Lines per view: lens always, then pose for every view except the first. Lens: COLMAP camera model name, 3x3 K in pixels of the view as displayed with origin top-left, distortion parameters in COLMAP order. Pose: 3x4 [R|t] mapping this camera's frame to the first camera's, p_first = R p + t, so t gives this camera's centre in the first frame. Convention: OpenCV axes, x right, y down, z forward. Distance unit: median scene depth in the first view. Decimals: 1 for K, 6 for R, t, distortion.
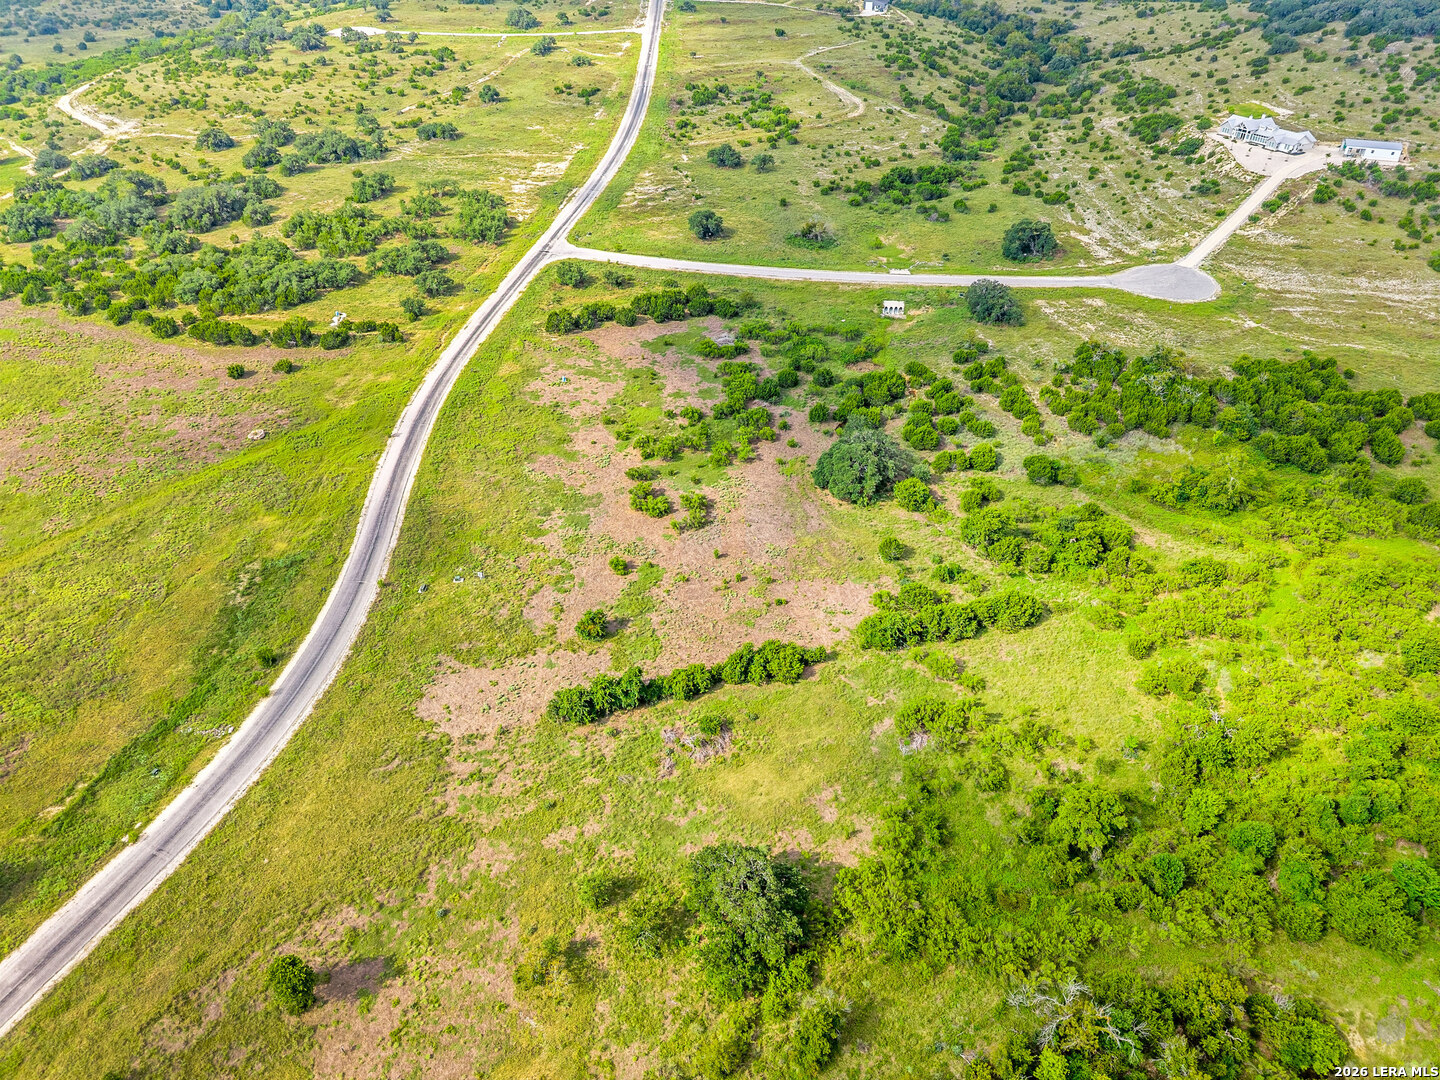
lens RADIAL K [[962.9, 0, 722.9], [0, 962.9, 541.3], [0, 0, 1]] dist [0.019871, -0.017265]
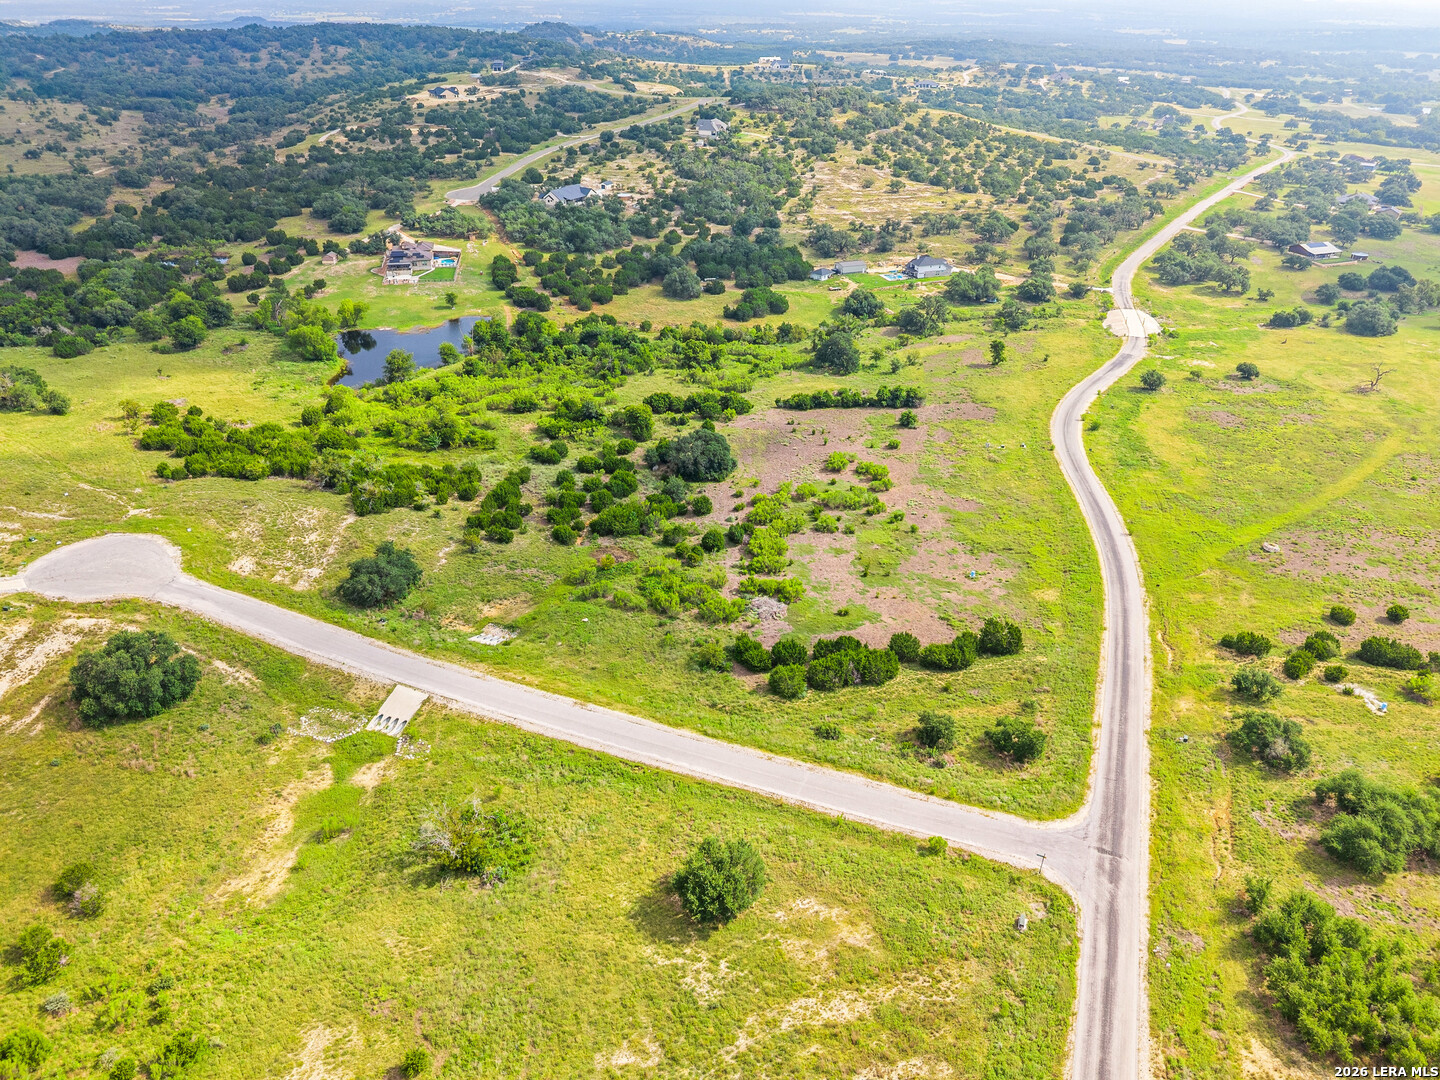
lens RADIAL K [[962.9, 0, 724.0], [0, 962.9, 541.0], [0, 0, 1]] dist [0.019871, -0.017265]
pose [[-0.978790, -0.115252, 0.169370, -0.089752], [0.105773, 0.423722, 0.899595, -0.943463], [-0.175446, 0.898430, -0.402545, 1.324676]]
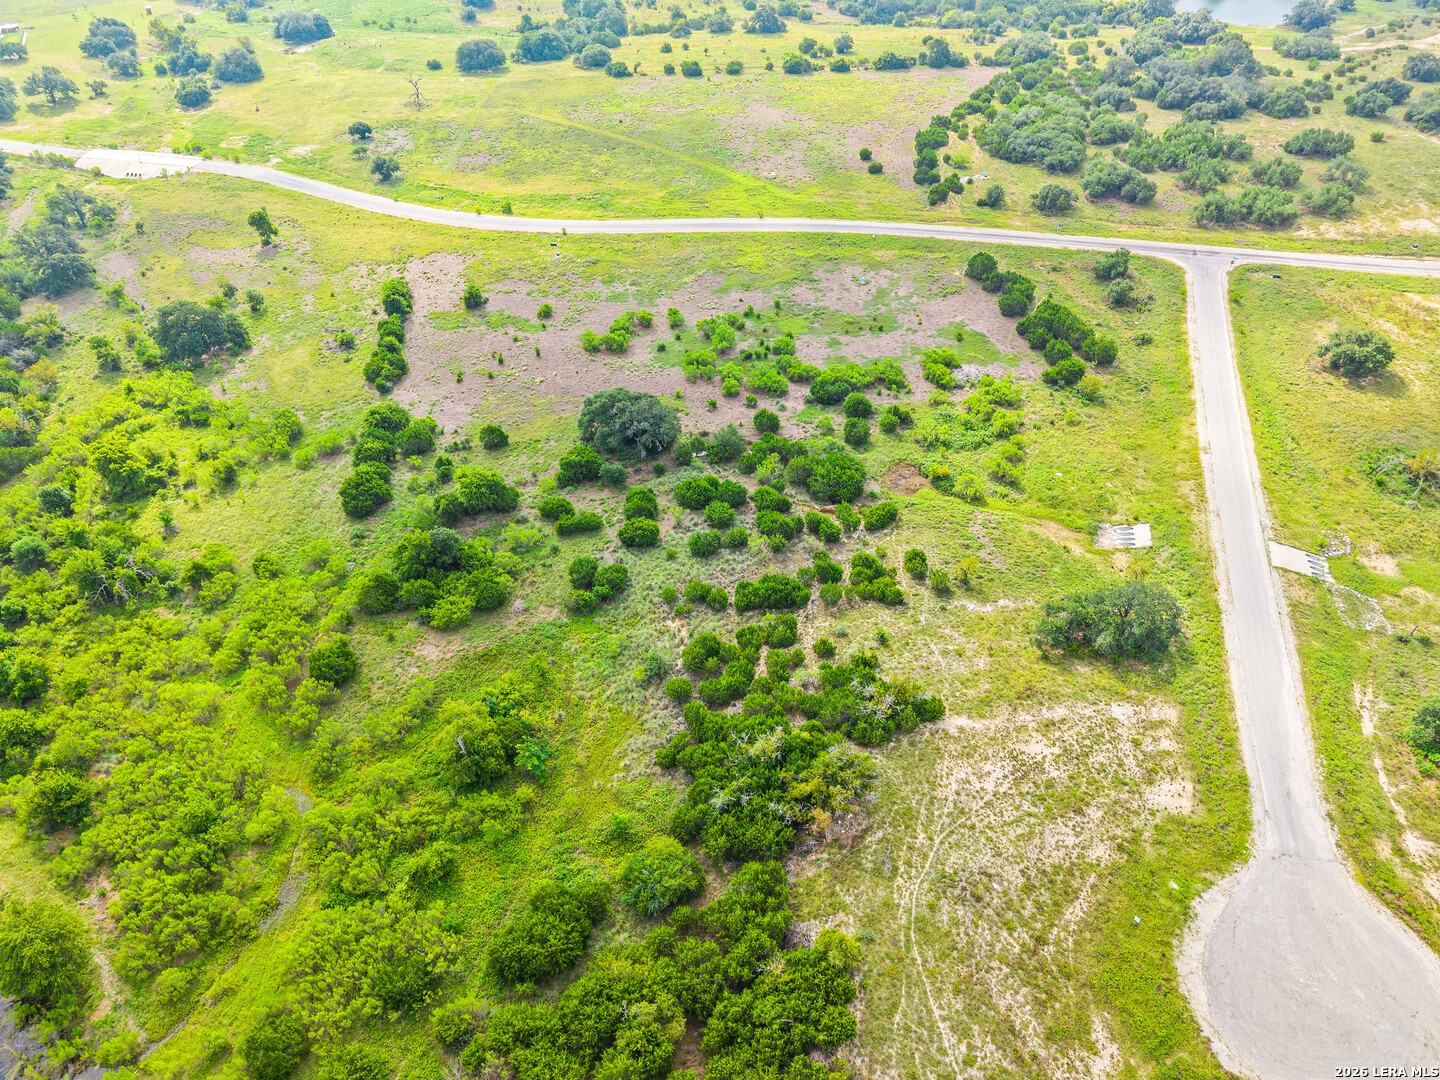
lens RADIAL K [[962.9, 0, 717.9], [0, 962.9, 540.6], [0, 0, 1]] dist [0.019871, -0.017265]
pose [[-0.127021, 0.645928, -0.752757, 0.724702], [-0.589102, 0.561434, 0.581163, -0.484839], [0.798013, 0.517270, 0.309204, 0.709356]]
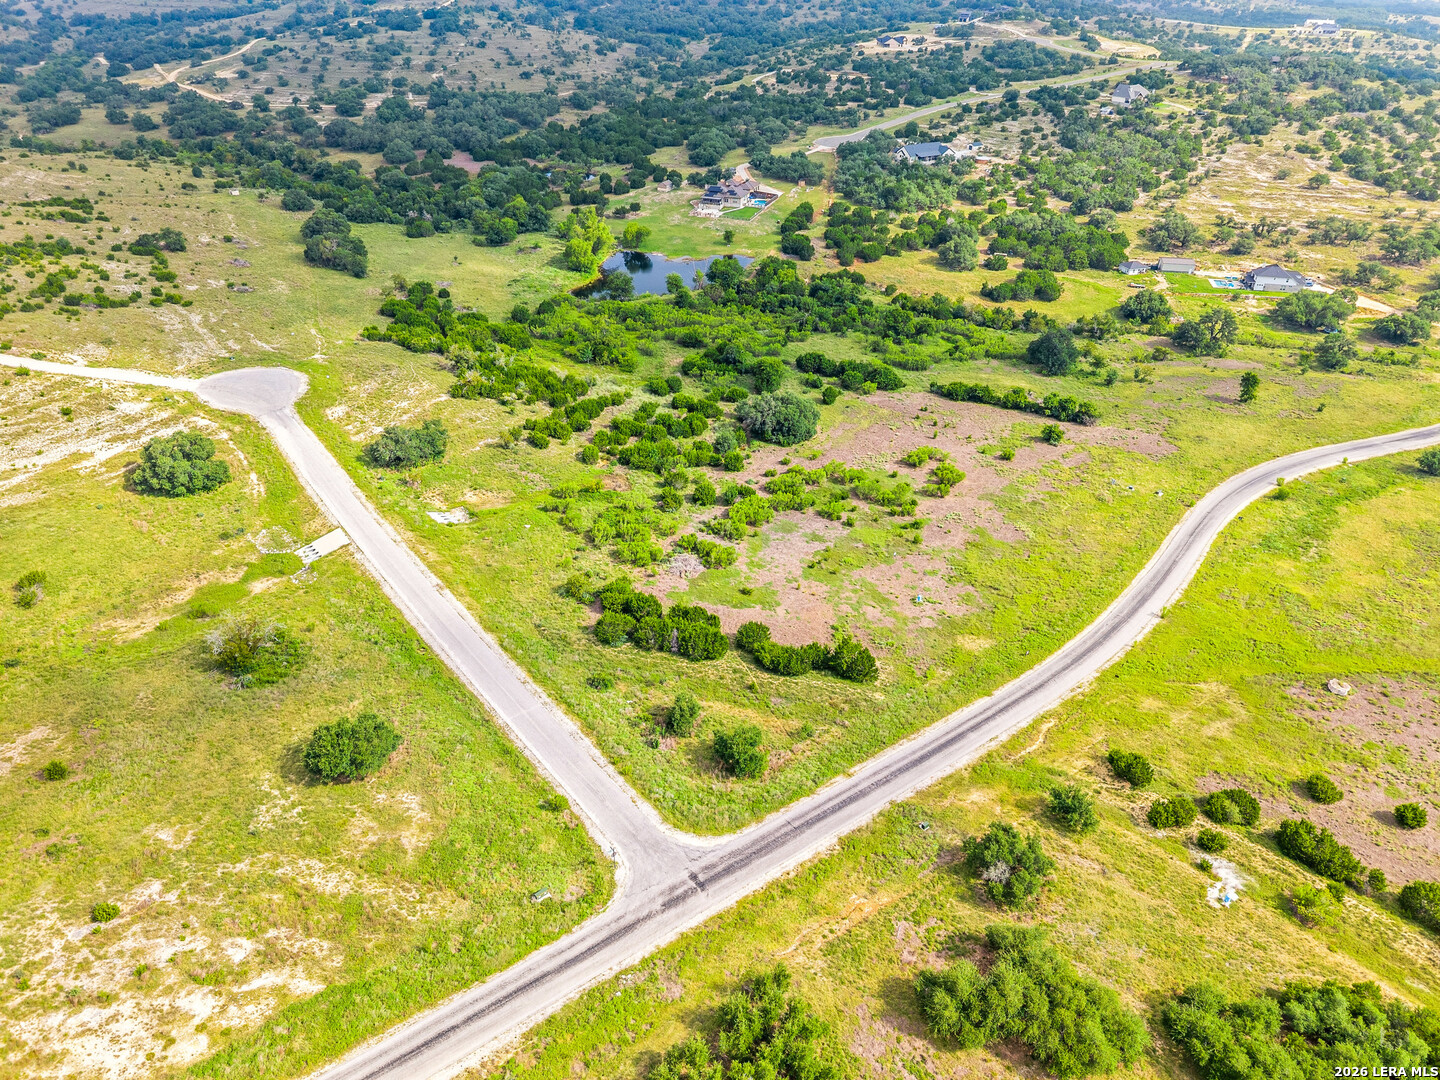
lens RADIAL K [[962.9, 0, 722.7], [0, 962.9, 542.2], [0, 0, 1]] dist [0.019871, -0.017265]
pose [[-0.741304, -0.373565, 0.557599, -0.448197], [0.375374, 0.457941, 0.805844, -0.842840], [-0.556383, 0.806684, -0.199247, 1.178035]]
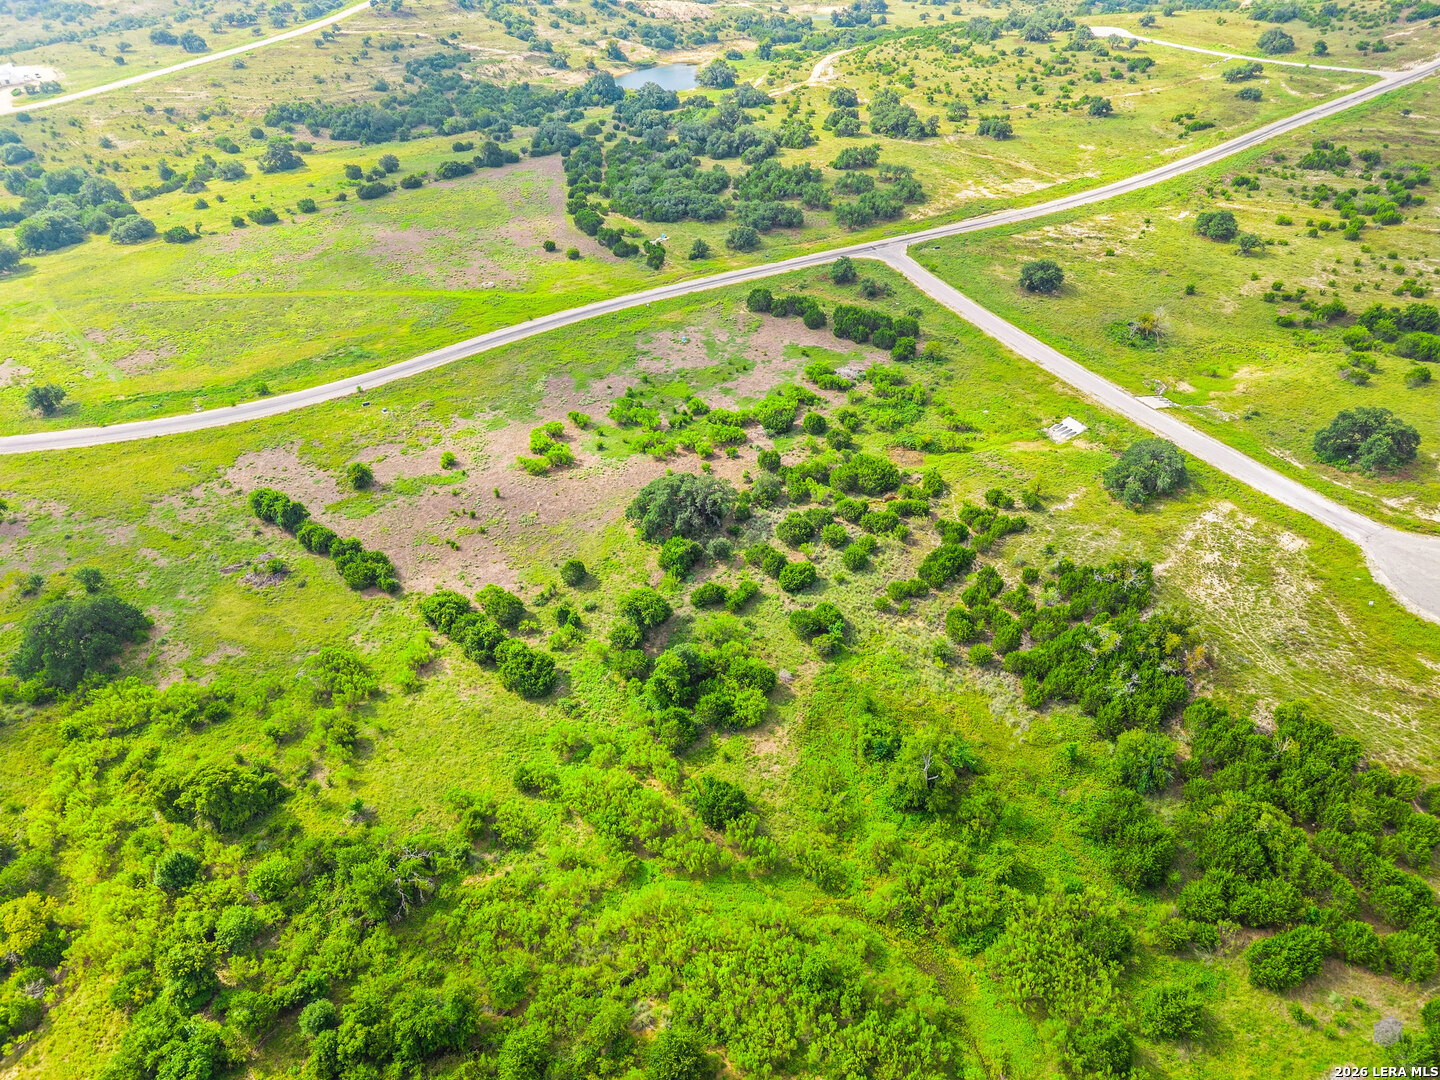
lens RADIAL K [[962.9, 0, 721.9], [0, 962.9, 543.7], [0, 0, 1]] dist [0.019871, -0.017265]
pose [[0.551580, 0.486898, -0.677267, 0.669172], [-0.487937, 0.846880, 0.211450, -0.217454], [0.676519, 0.213832, 0.704697, 0.325425]]
